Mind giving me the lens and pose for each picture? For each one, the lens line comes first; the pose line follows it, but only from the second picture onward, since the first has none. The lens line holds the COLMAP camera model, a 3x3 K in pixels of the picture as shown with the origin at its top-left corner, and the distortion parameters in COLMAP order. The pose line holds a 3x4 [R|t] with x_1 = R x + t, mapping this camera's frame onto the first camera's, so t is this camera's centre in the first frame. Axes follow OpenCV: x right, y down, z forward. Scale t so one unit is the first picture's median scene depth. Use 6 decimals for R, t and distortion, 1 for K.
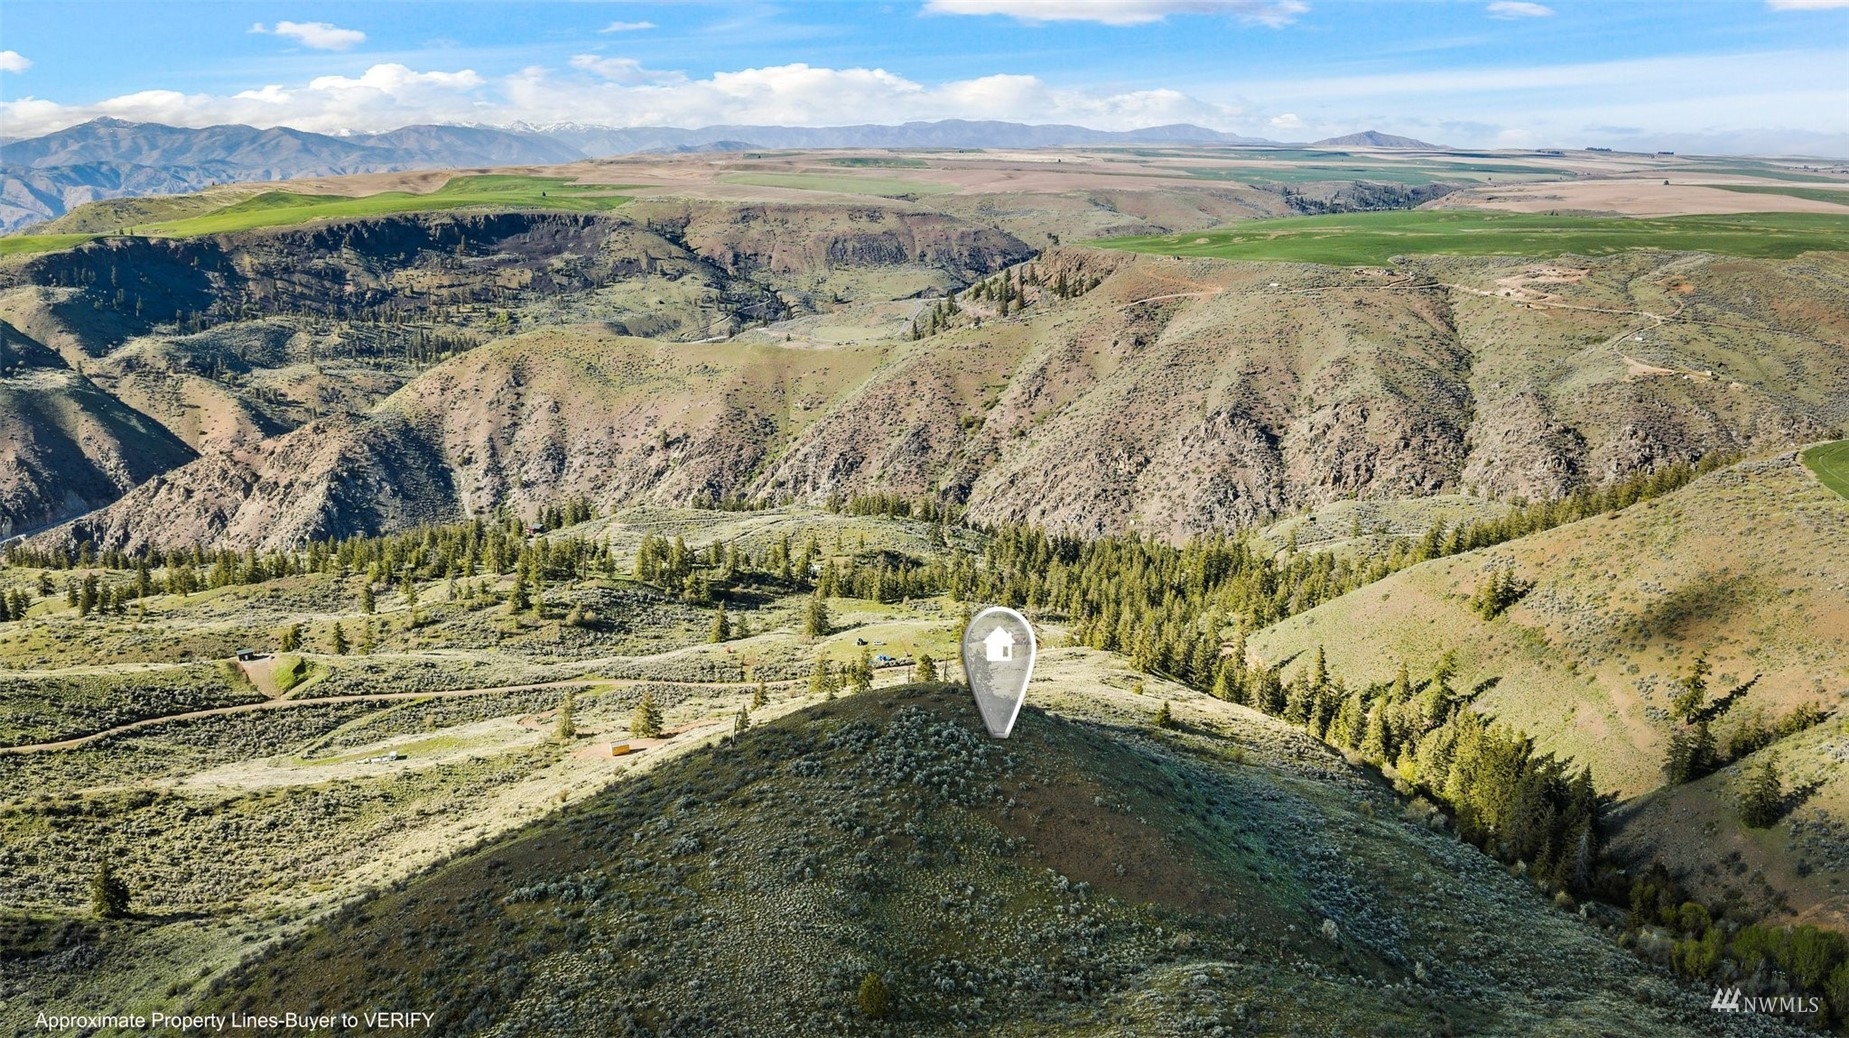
lens RADIAL K [[1301.1, 0, 918.1], [0, 1301.1, 513.6], [0, 0, 1]] dist [-0.101146, -0.018811]
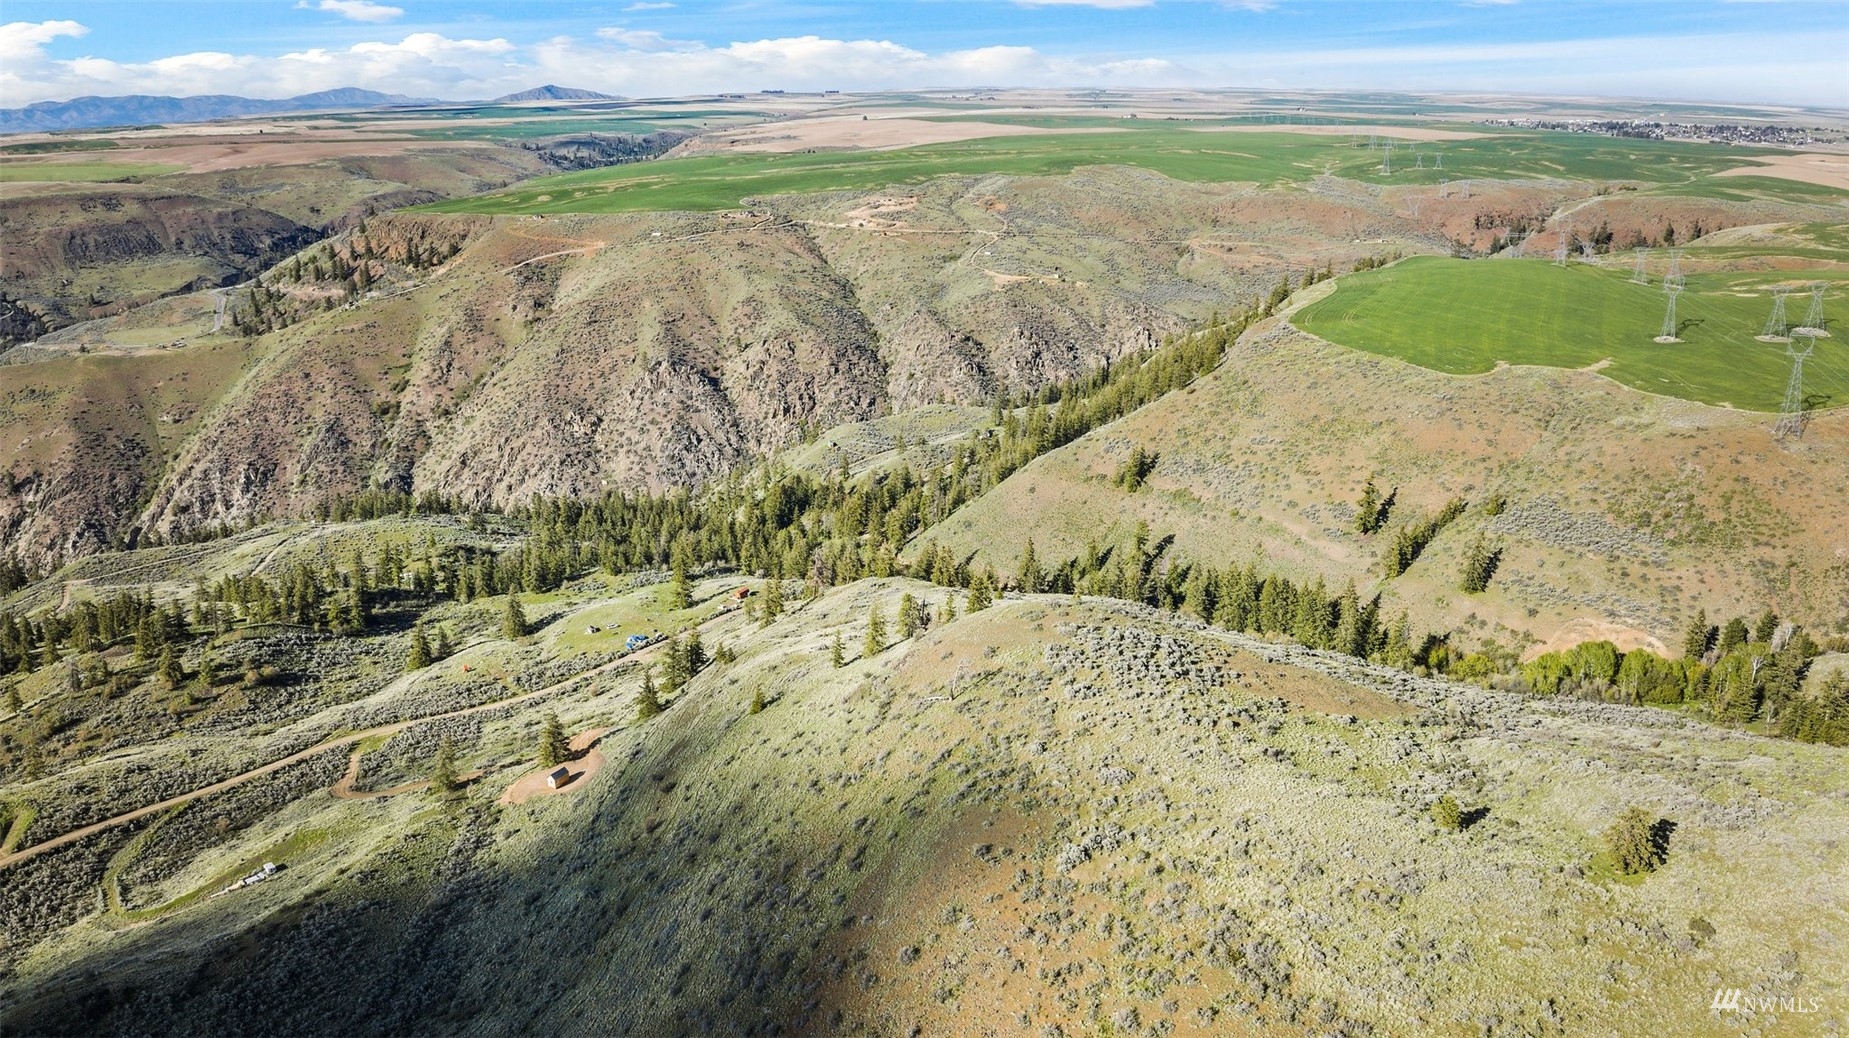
lens RADIAL K [[1292.8, 0, 924.7], [0, 1292.8, 508.4], [0, 0, 1]] dist [-0.101058, -0.009058]
pose [[0.838029, -0.173577, 0.517280, -0.121801], [0.157640, 0.984643, 0.075016, -0.007586], [-0.522357, 0.018679, 0.852522, 0.031975]]
